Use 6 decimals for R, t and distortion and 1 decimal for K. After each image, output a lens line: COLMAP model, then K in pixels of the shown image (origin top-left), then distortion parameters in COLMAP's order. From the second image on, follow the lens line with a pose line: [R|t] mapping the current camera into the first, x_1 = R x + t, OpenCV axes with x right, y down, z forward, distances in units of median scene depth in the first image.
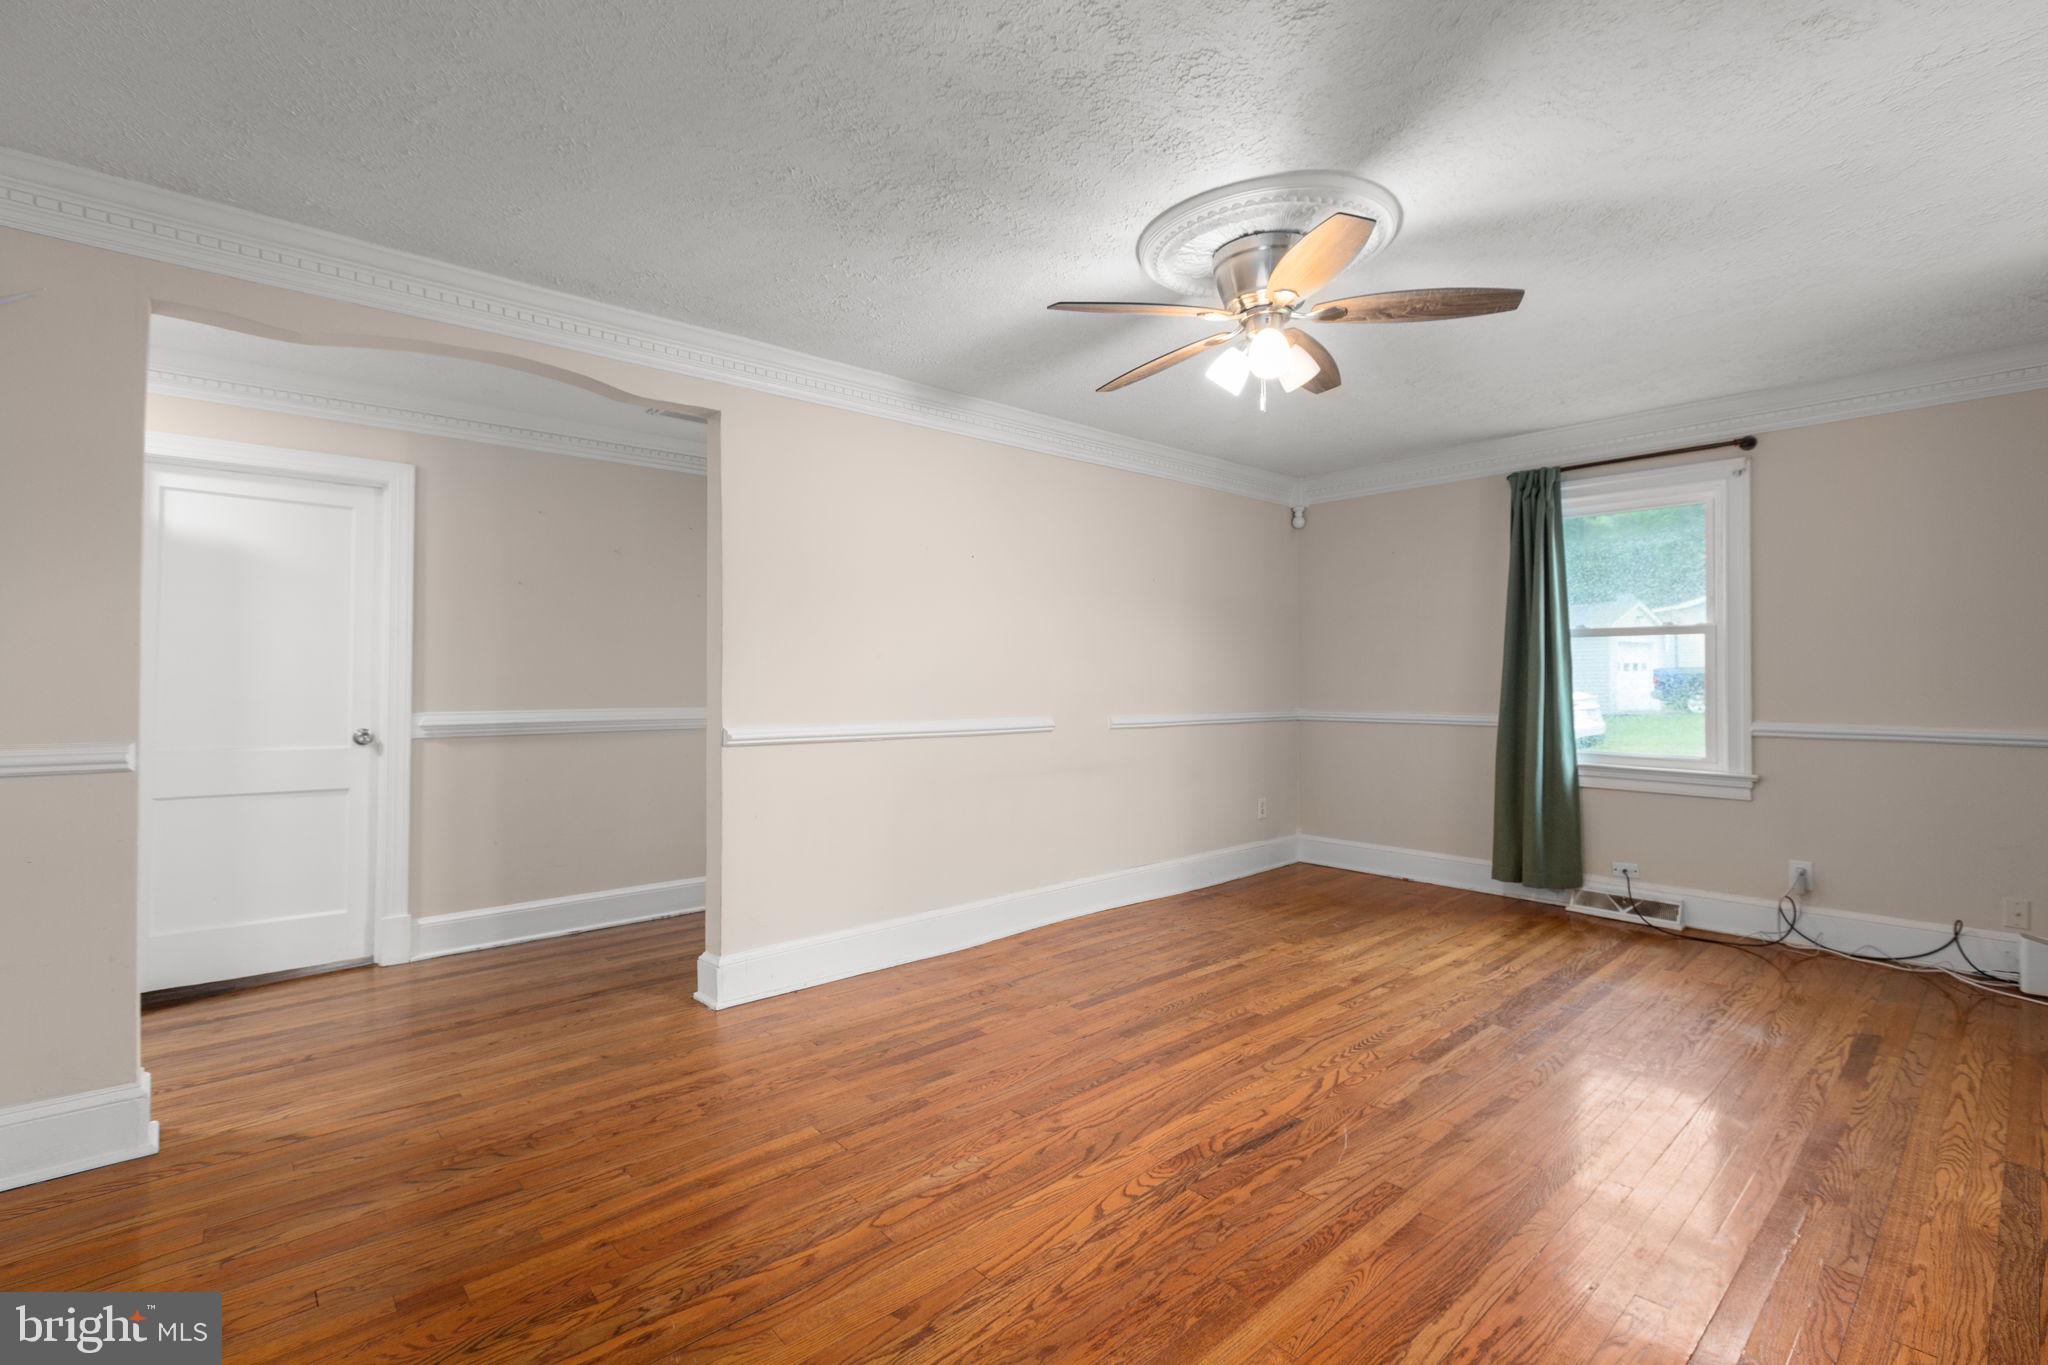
lens RADIAL K [[906.1, 0, 1024.0], [0, 906.1, 674.8], [0, 0, 1]] dist [-0.002739, -0.000456]
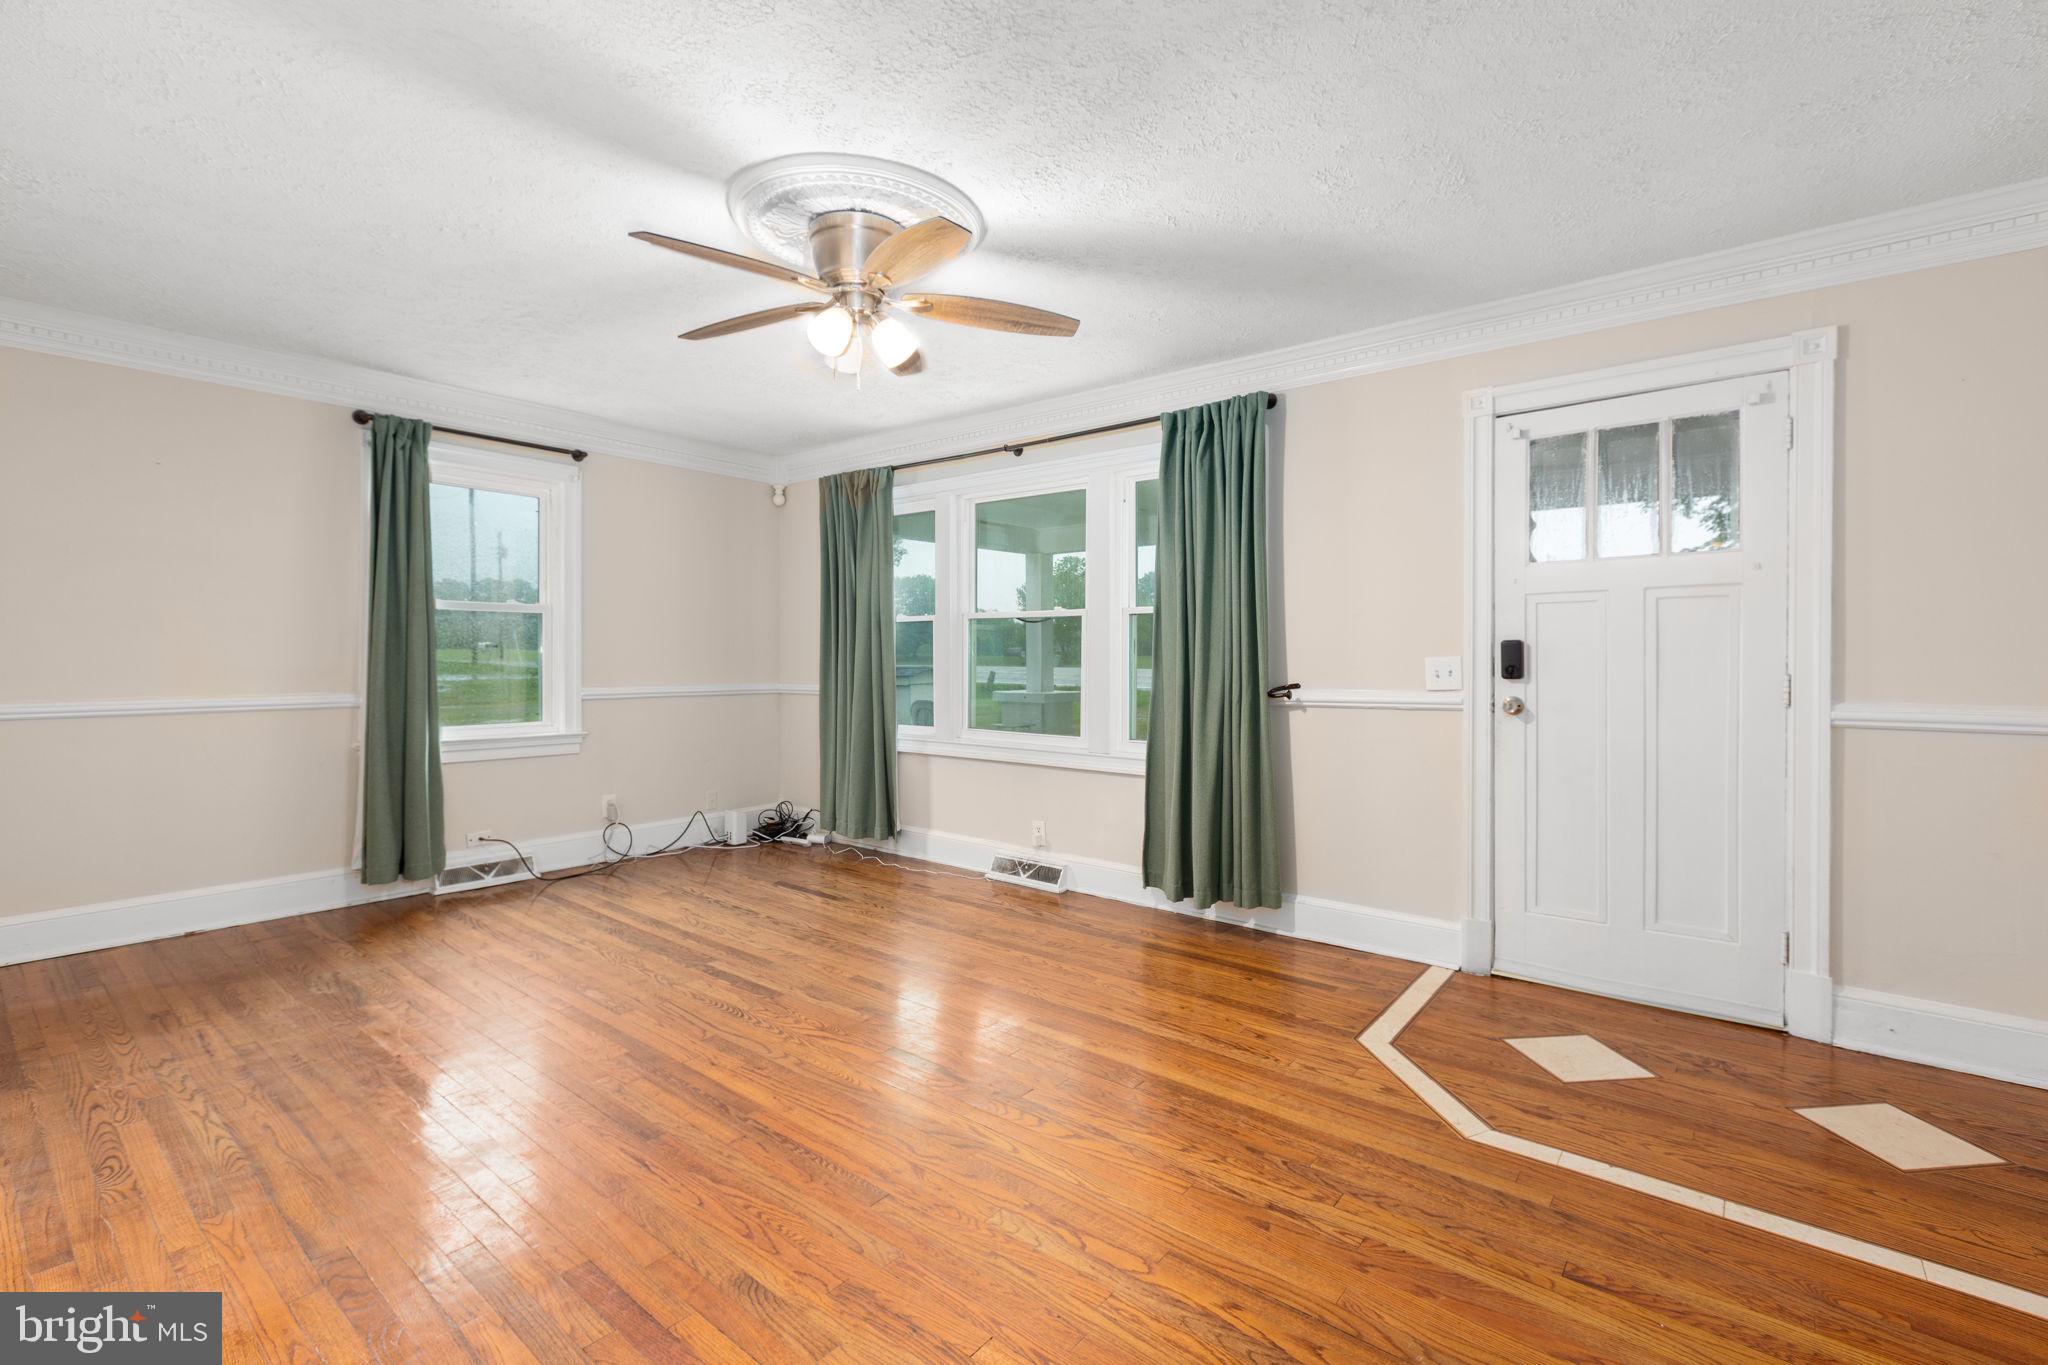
lens RADIAL K [[906.1, 0, 1023.5], [0, 906.1, 674.0], [0, 0, 1]] dist [-0.002739, -0.000456]
pose [[-0.161688, -0.019502, 0.986649, -0.592500], [-0.008872, 0.999793, 0.018308, 0.007213], [-0.986802, -0.005794, -0.161827, 0.747506]]
